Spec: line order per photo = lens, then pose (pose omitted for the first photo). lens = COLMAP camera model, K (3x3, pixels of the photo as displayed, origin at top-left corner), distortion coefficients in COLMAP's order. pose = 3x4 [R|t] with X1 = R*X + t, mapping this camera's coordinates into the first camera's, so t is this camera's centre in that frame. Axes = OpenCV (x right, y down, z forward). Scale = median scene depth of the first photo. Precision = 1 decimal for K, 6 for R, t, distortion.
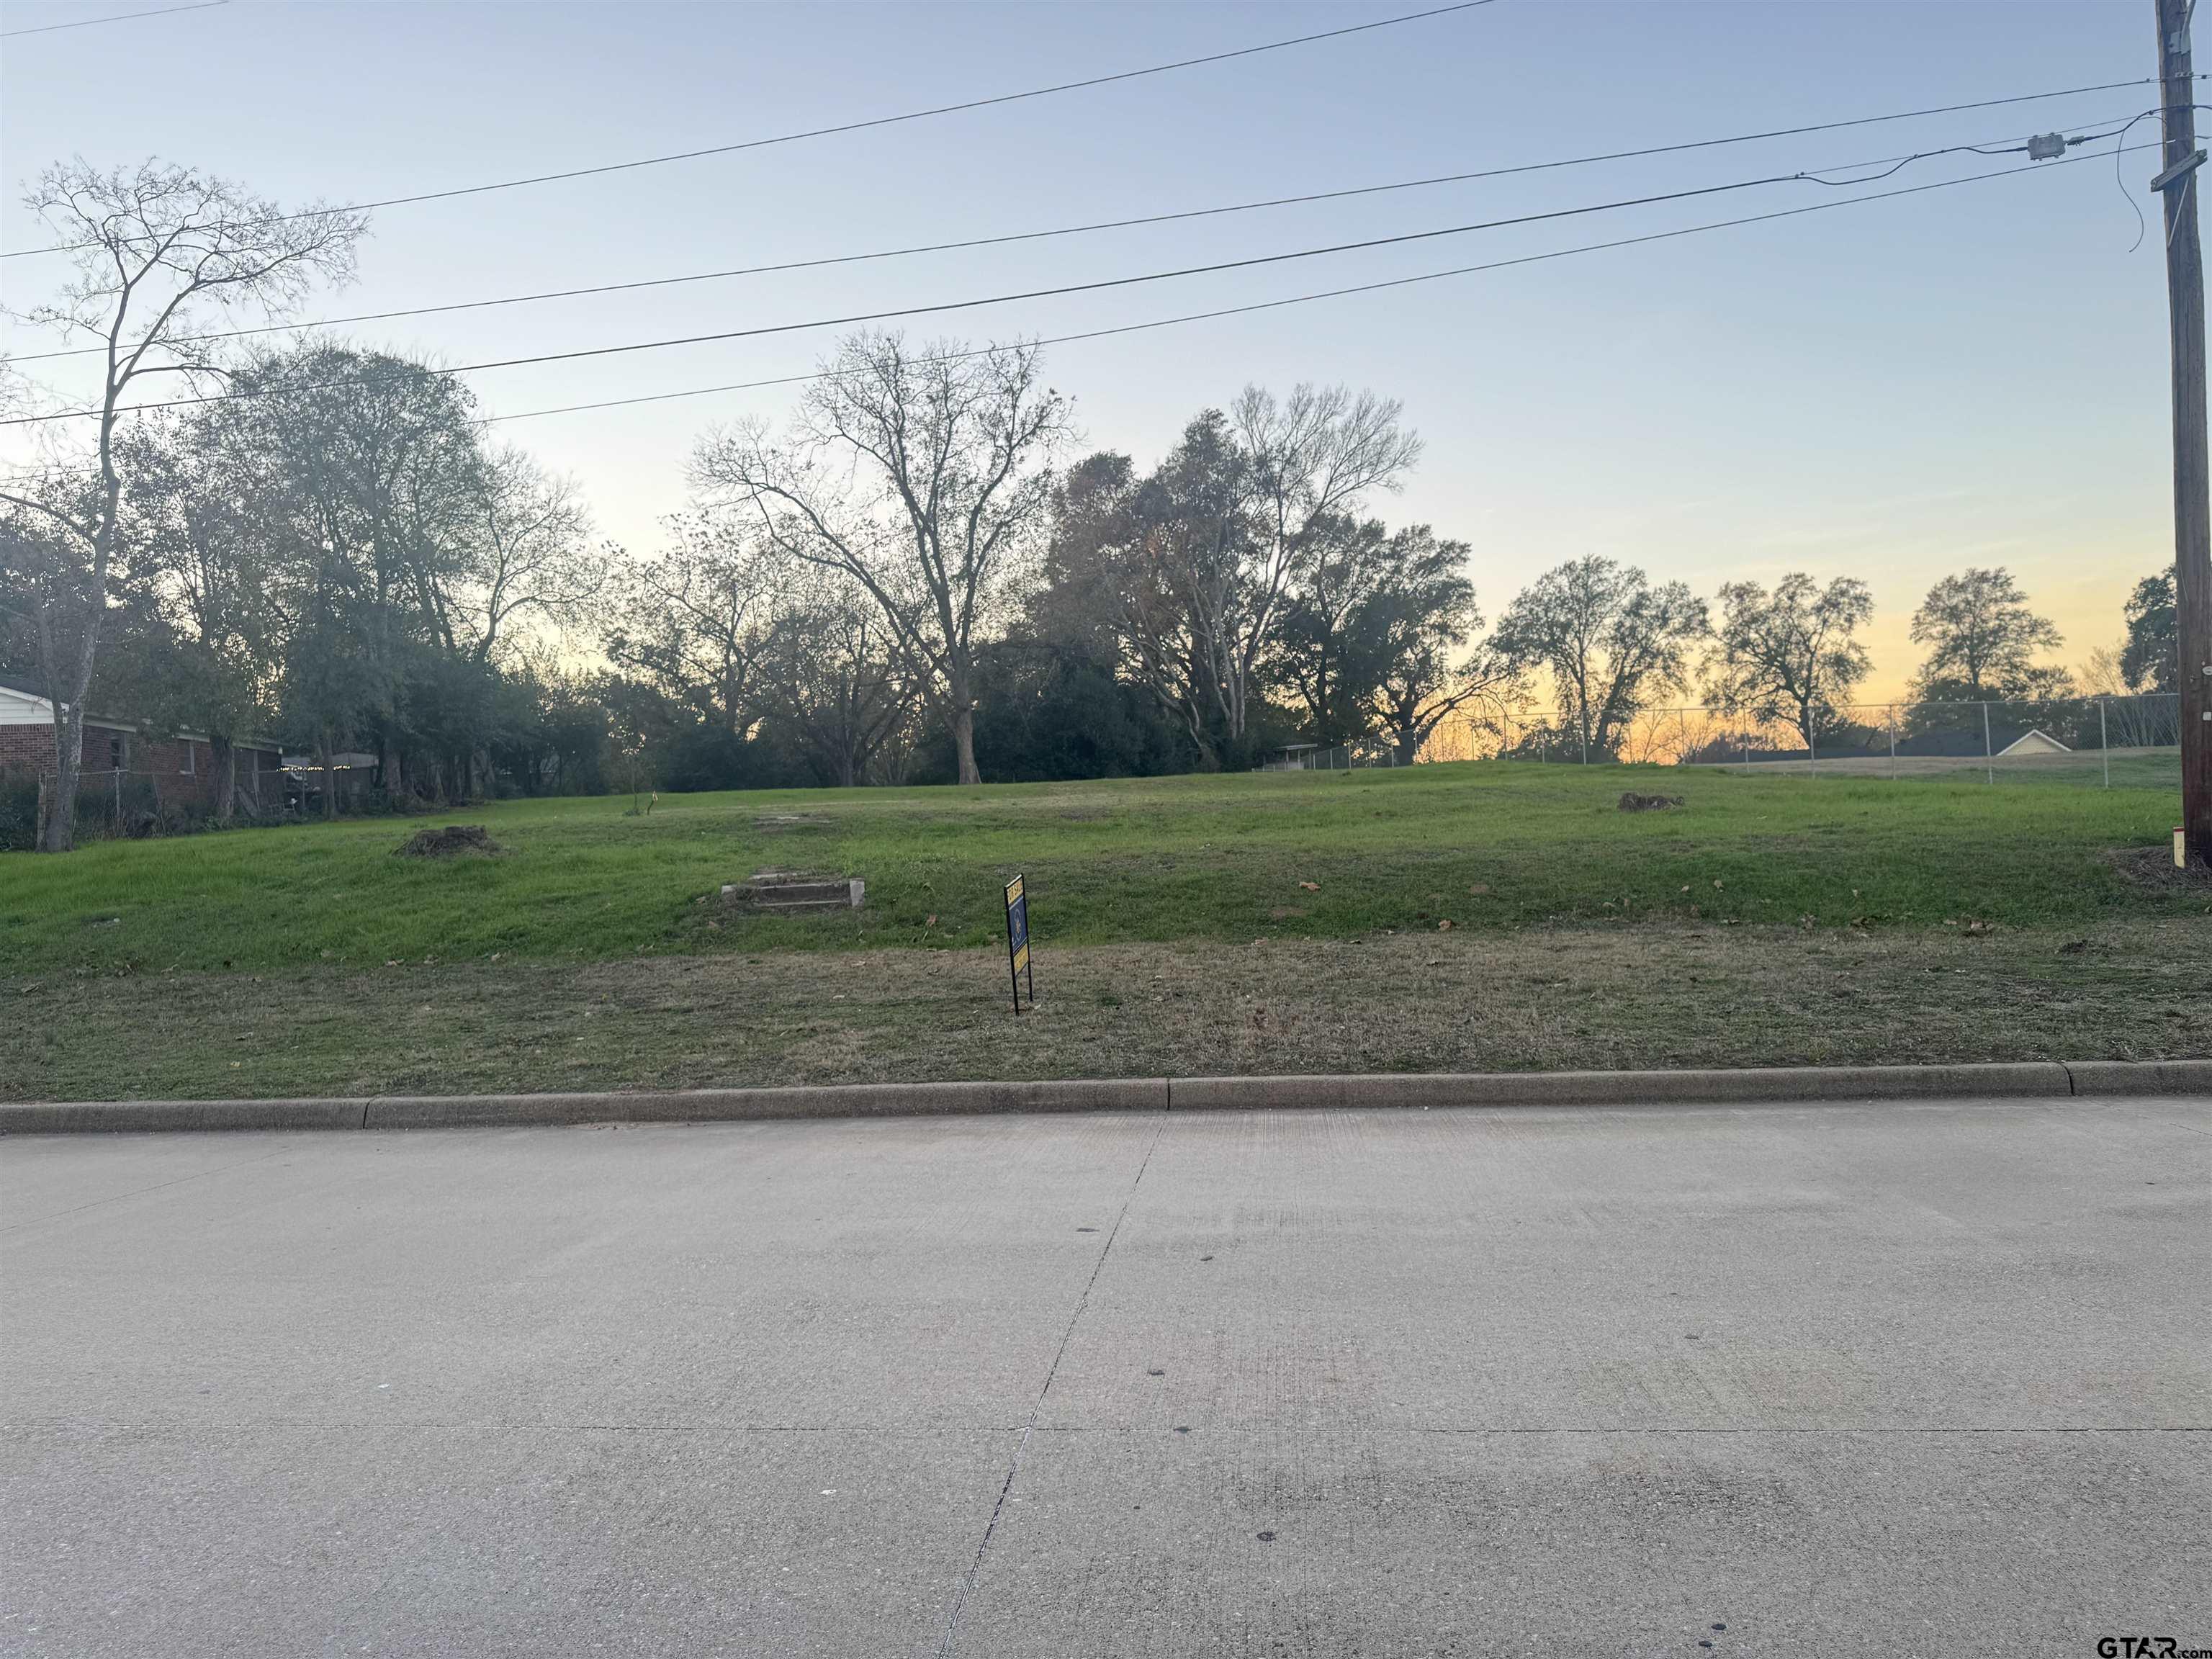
lens RADIAL K [[1549.0, 0, 1061.7], [0, 1549.0, 887.1], [0, 0, 1]] dist [0.098204, -0.220360]
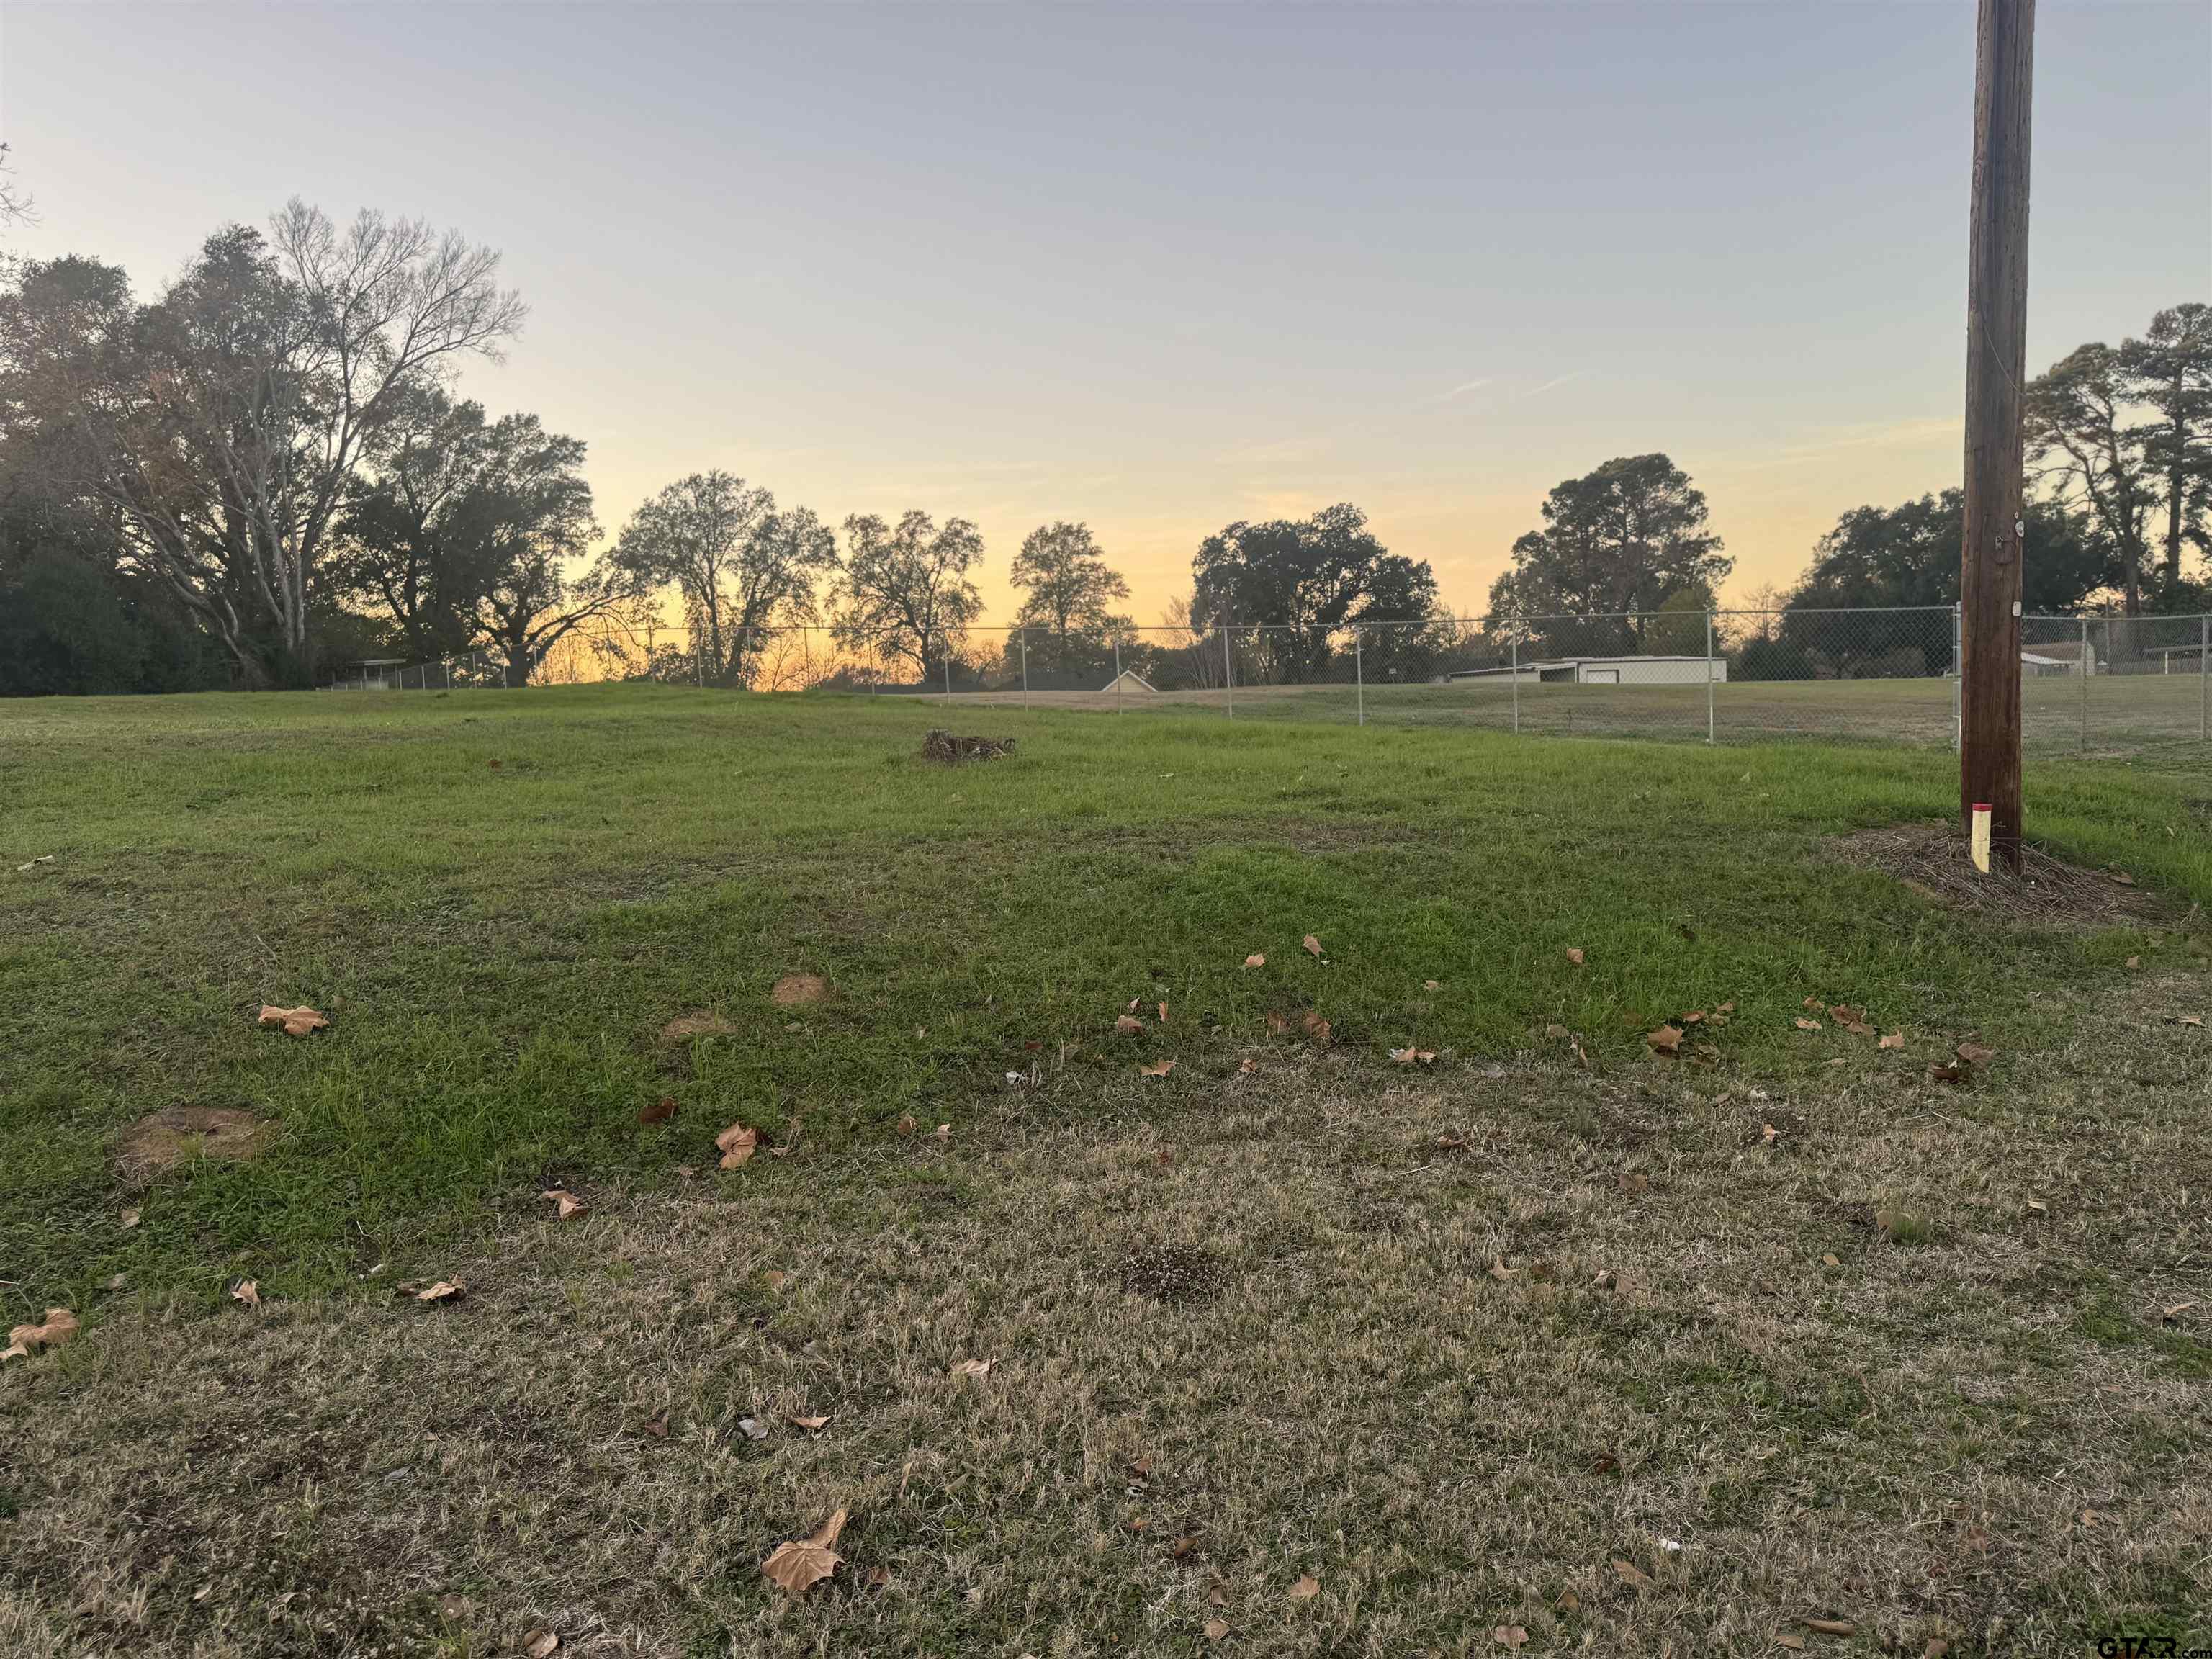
lens RADIAL K [[1563.5, 0, 1106.0], [0, 1563.5, 829.5], [0, 0, 1]] dist [0.102111, -0.149765]
pose [[0.840090, -0.025089, 0.541867, 0.014601], [0.020811, 0.999685, 0.014023, -0.004854], [-0.542048, -0.000504, 0.840347, 0.074360]]
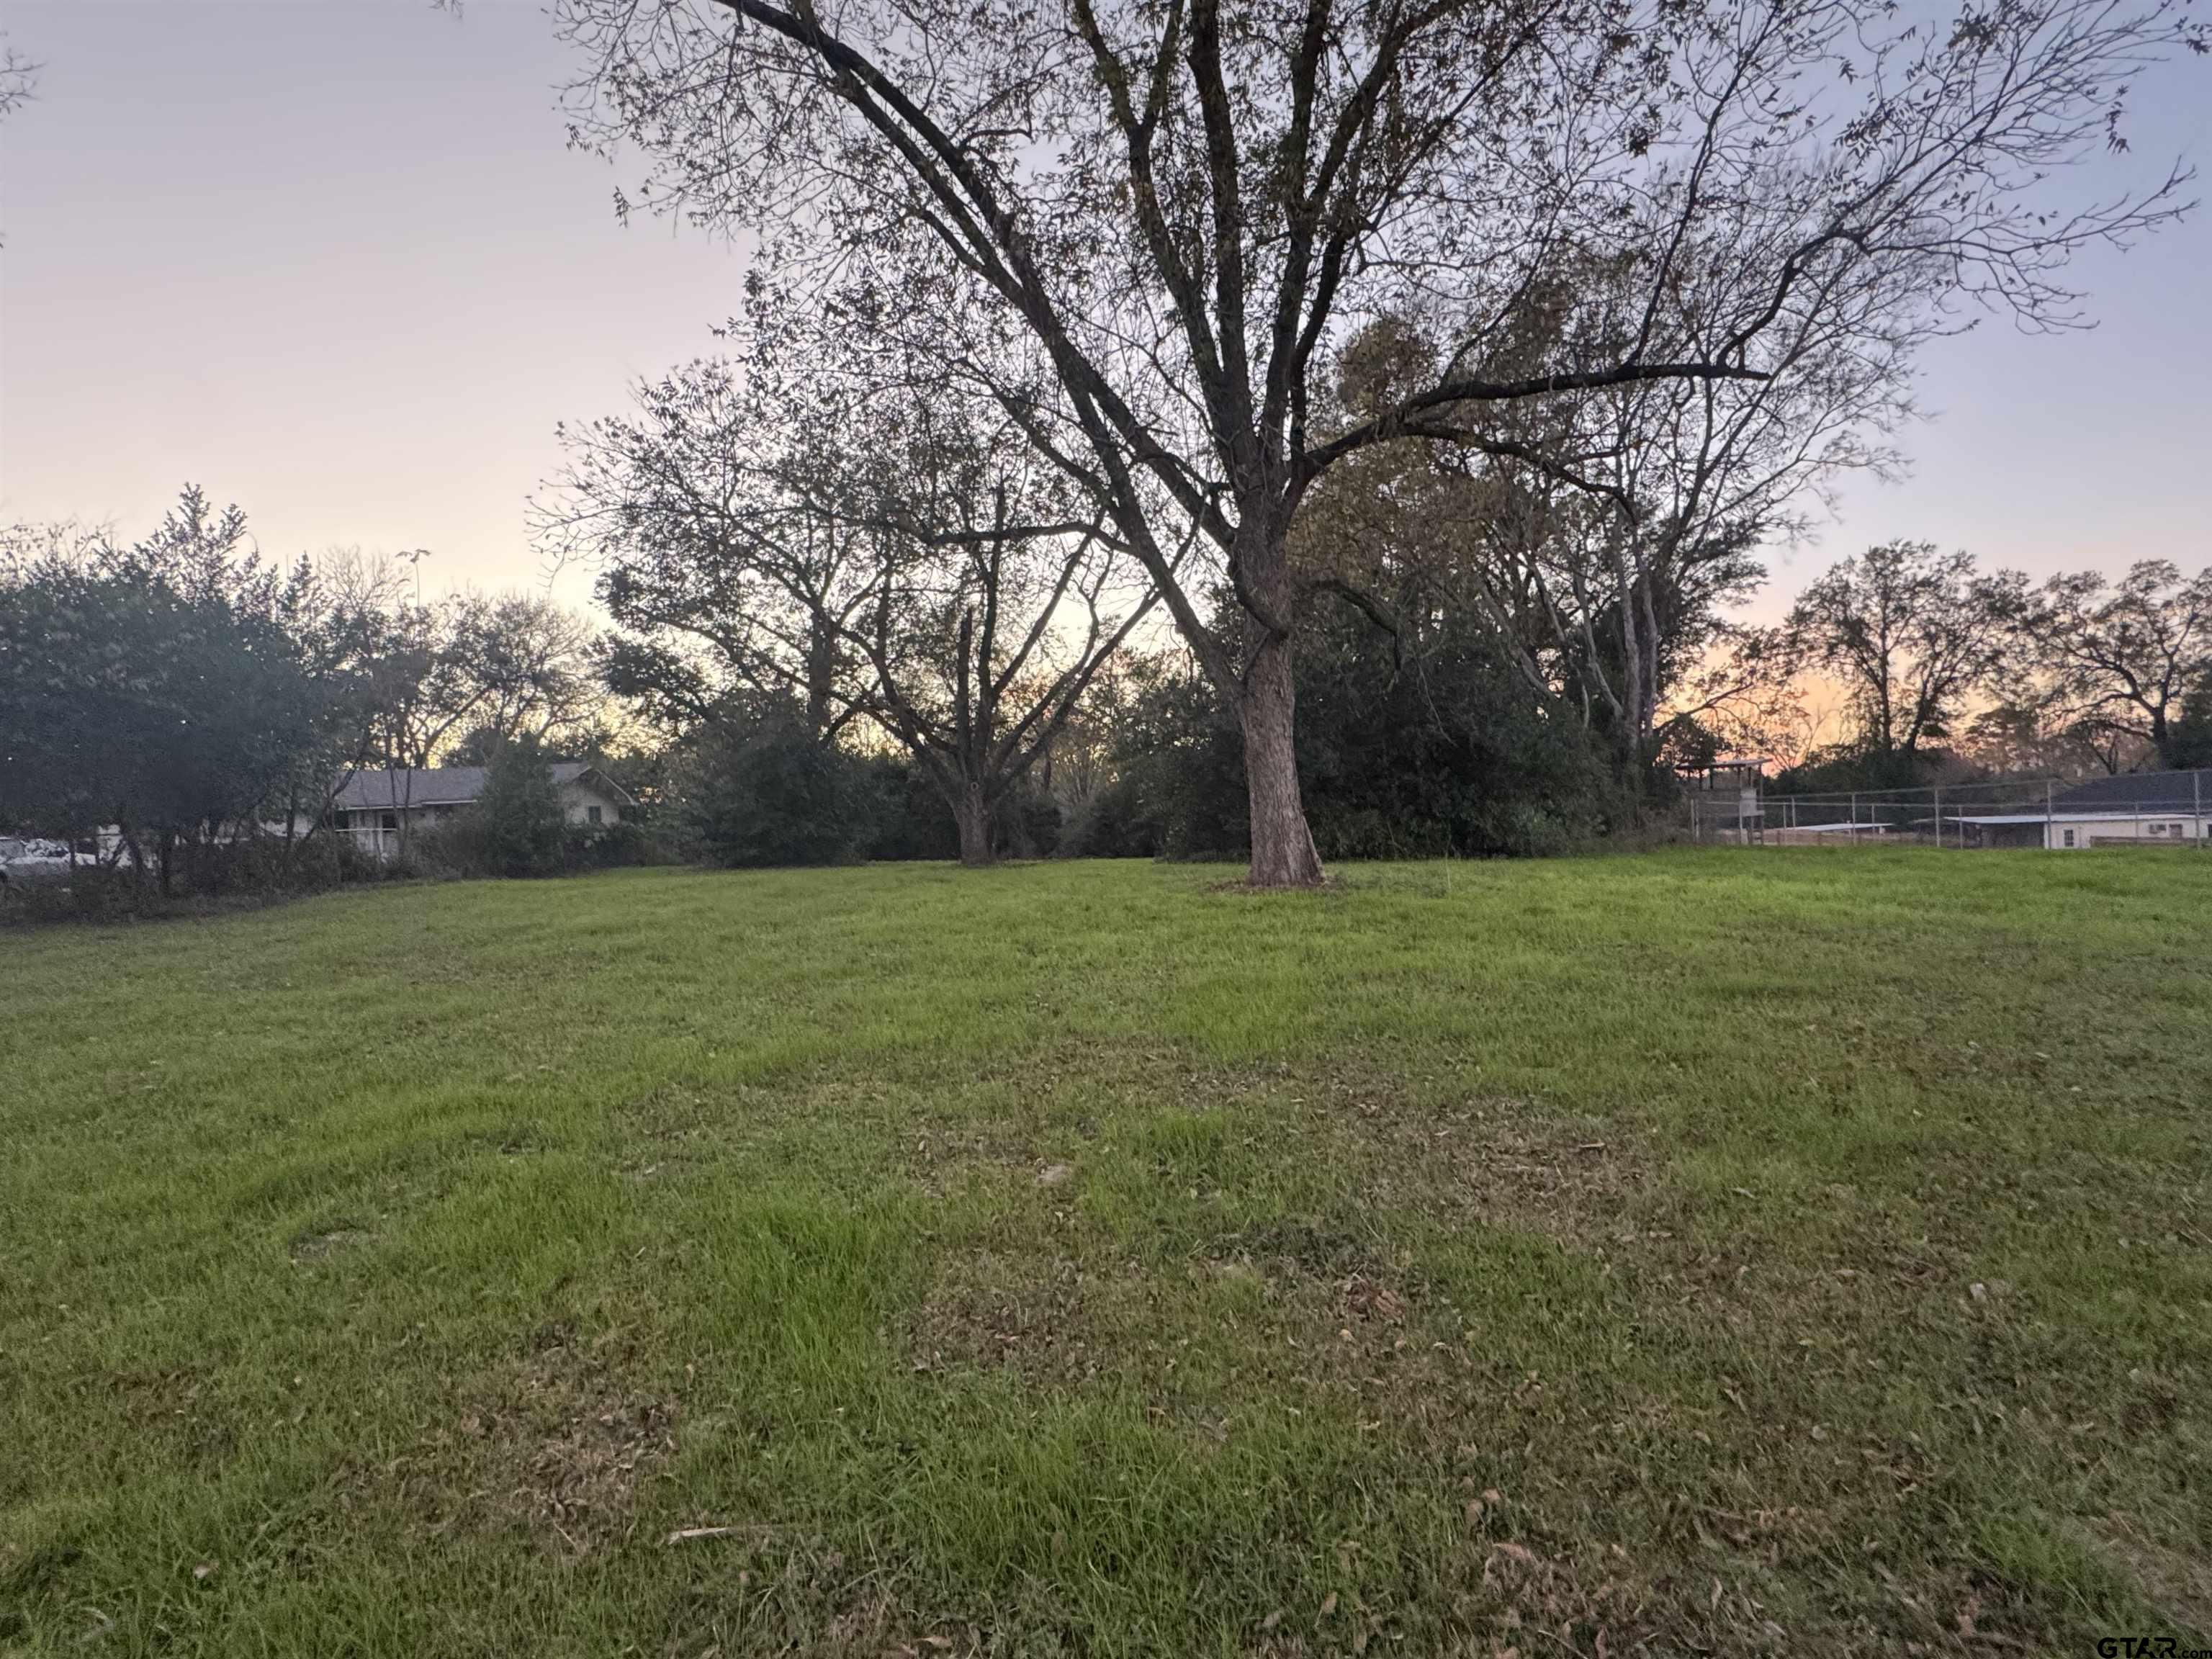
lens RADIAL K [[1029.1, 0, 1106.0], [0, 1029.1, 829.5], [0, 0, 1]] dist [-0.000082, -0.000008]
pose [[0.995873, 0.010619, -0.090130, -0.039134], [-0.012726, 0.999658, -0.022831, -0.035851], [0.089857, 0.023883, 0.995668, 0.402077]]
